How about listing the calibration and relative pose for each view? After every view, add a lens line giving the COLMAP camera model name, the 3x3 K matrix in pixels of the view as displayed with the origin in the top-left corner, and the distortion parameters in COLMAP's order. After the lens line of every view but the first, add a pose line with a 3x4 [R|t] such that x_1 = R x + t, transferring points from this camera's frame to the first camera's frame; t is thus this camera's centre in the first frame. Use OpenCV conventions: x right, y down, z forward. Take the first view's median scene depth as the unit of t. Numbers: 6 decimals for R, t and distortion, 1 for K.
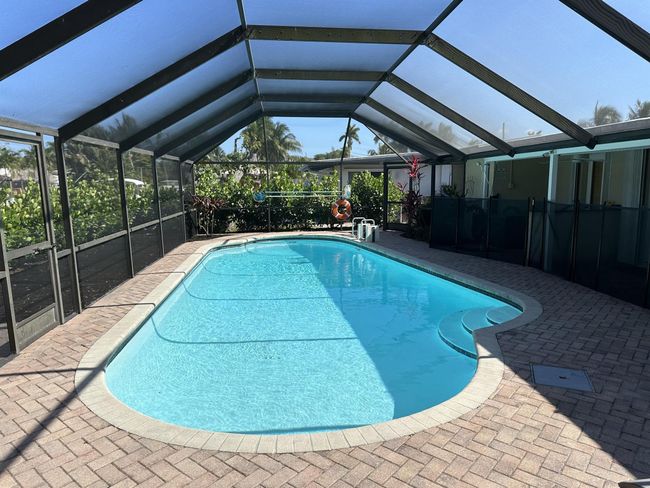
lens RADIAL K [[493.7, 0, 325.0], [0, 493.7, 244.0], [0, 0, 1]] dist [0.100384, -0.163756]
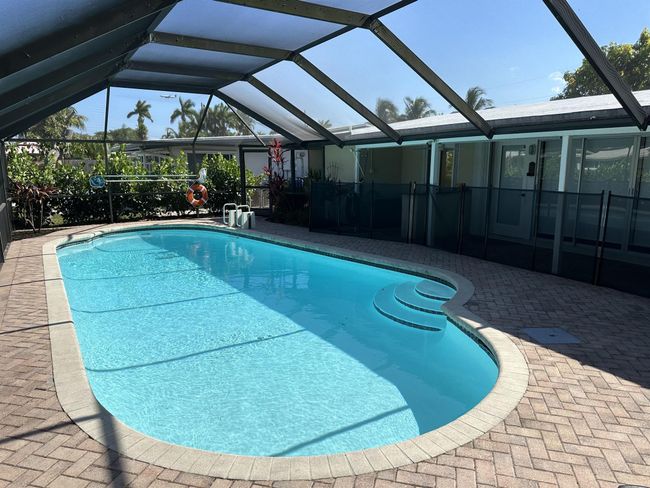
lens RADIAL K [[493.7, 0, 325.0], [0, 493.7, 244.0], [0, 0, 1]] dist [0.100384, -0.163756]
pose [[0.892168, -0.064334, 0.447099, -0.186153], [0.049398, 0.997765, 0.045000, -0.009625], [-0.448995, -0.018062, 0.893352, 0.070955]]
